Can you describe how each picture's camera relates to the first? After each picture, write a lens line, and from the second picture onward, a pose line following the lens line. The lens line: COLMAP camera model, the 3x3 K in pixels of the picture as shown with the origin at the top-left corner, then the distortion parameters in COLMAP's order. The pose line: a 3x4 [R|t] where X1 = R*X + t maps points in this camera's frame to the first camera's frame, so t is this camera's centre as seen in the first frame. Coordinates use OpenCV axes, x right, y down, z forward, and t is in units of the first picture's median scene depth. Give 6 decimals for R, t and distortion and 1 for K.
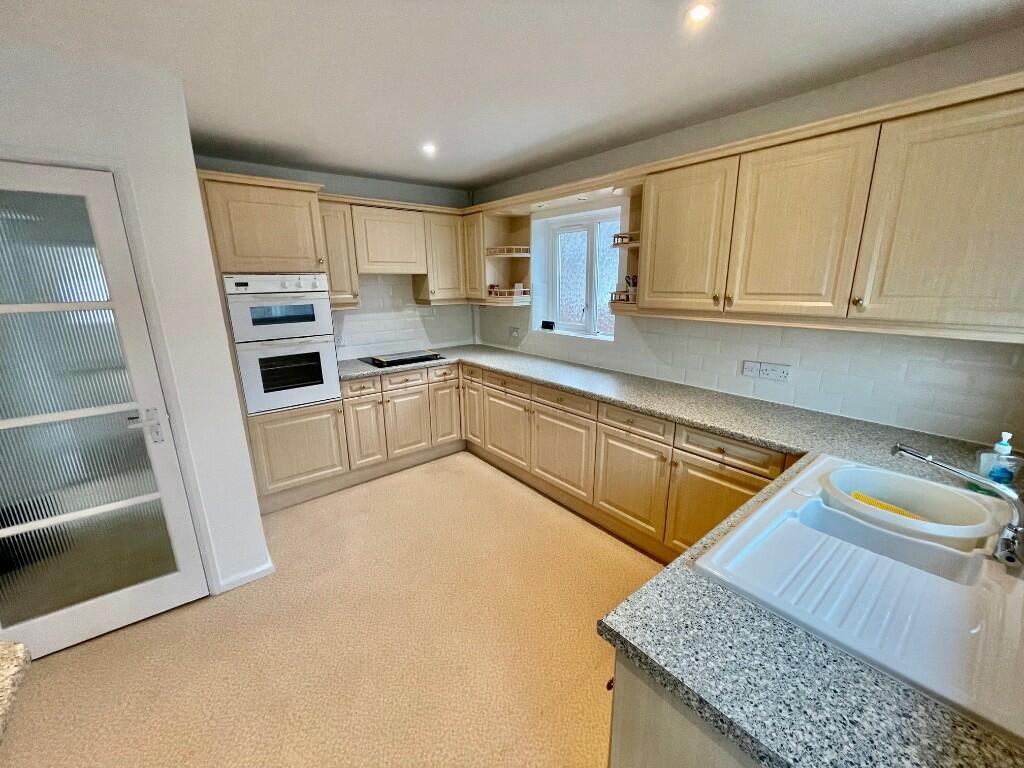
lens RADIAL K [[413.2, 0, 510.8], [0, 413.2, 381.8], [0, 0, 1]] dist [-0.001260, -0.000108]
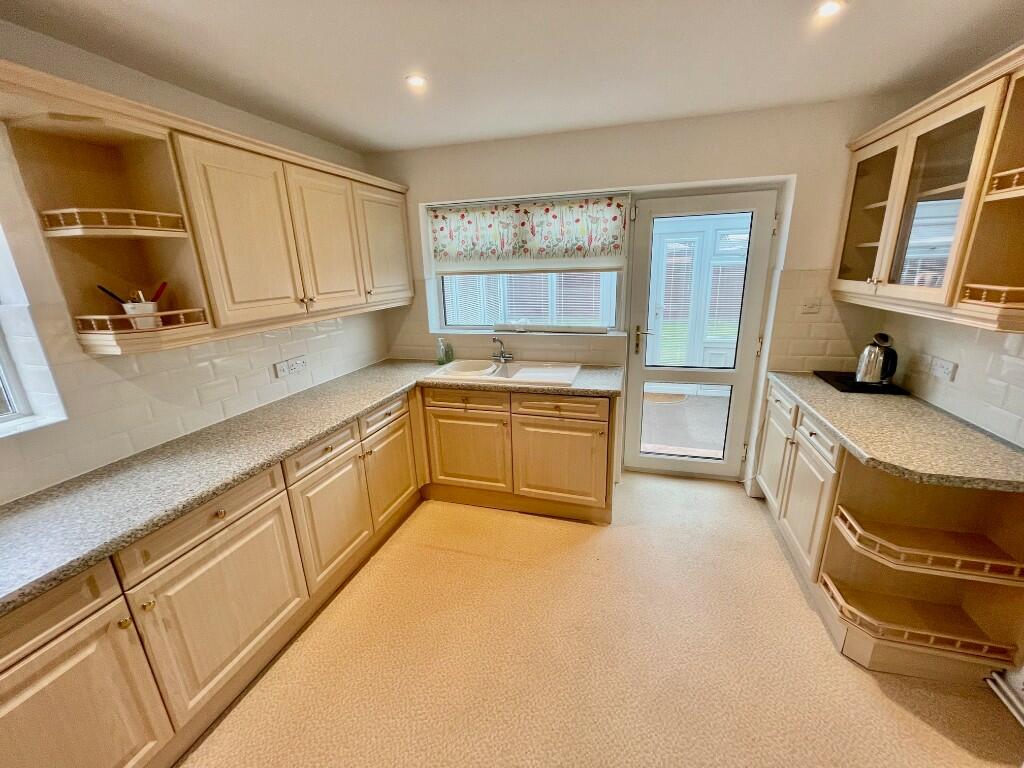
lens RADIAL K [[413.2, 0, 511.8], [0, 413.2, 386.4], [0, 0, 1]] dist [-0.001260, -0.000108]
pose [[-0.561140, -0.196500, 0.804058, -0.559832], [0.250425, 0.885583, 0.391191, -0.245936], [-0.788929, 0.420869, -0.447728, 0.987719]]
